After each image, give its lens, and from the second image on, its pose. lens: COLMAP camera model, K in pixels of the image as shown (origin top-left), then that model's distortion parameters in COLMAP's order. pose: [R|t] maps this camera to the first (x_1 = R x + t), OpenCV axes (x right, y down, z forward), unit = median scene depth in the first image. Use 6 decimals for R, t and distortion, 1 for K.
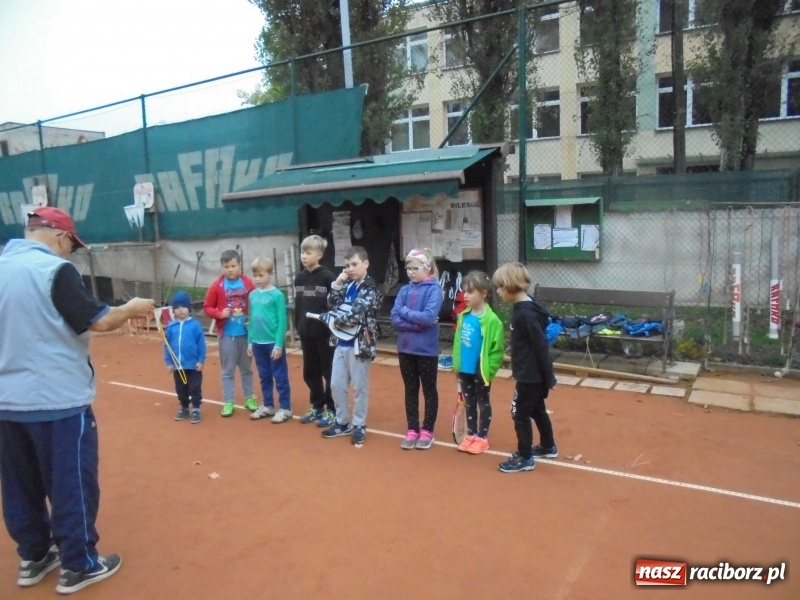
lens RADIAL K [[600.0, 0, 404.3], [0, 600.0, 291.6], [0, 0, 1]] dist [-0.145483, 0.139451]
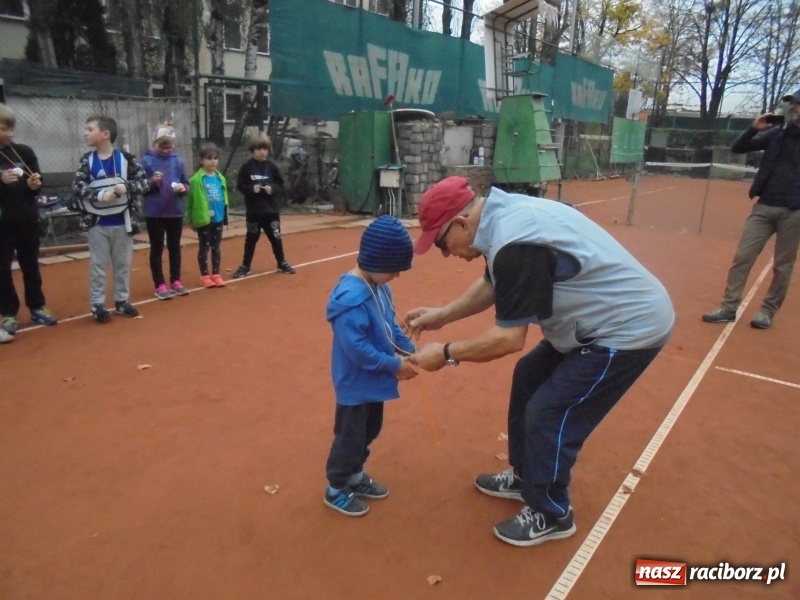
lens RADIAL K [[600.0, 0, 404.3], [0, 600.0, 291.6], [0, 0, 1]] dist [-0.145483, 0.139451]
pose [[0.071610, -0.242643, 0.967469, -0.606362], [0.081337, 0.968149, 0.236793, 0.010288], [-0.994111, 0.061734, 0.089066, 0.262087]]
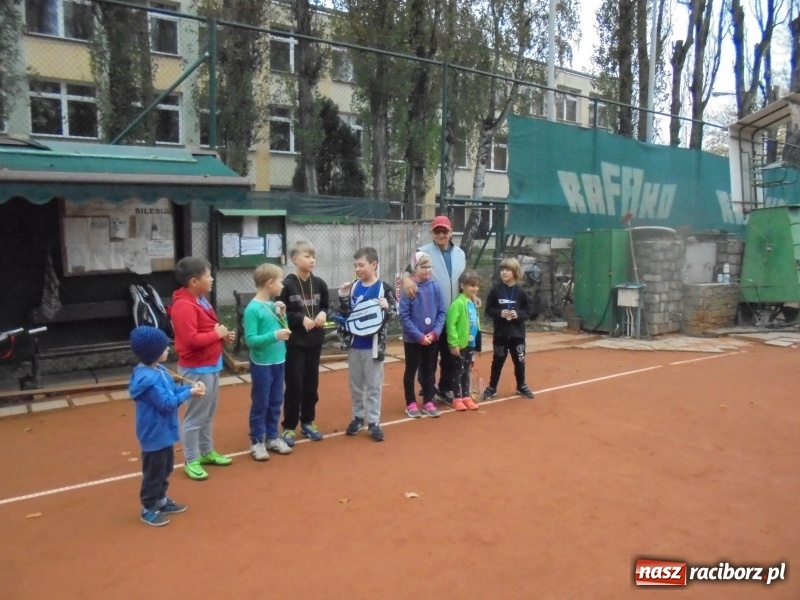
lens RADIAL K [[600.0, 0, 404.3], [0, 600.0, 291.6], [0, 0, 1]] dist [-0.145483, 0.139451]
pose [[0.409293, -0.065435, 0.910054, -0.611548], [0.087134, 0.995670, 0.032402, -0.019258], [-0.908233, 0.066034, 0.413222, 0.311870]]
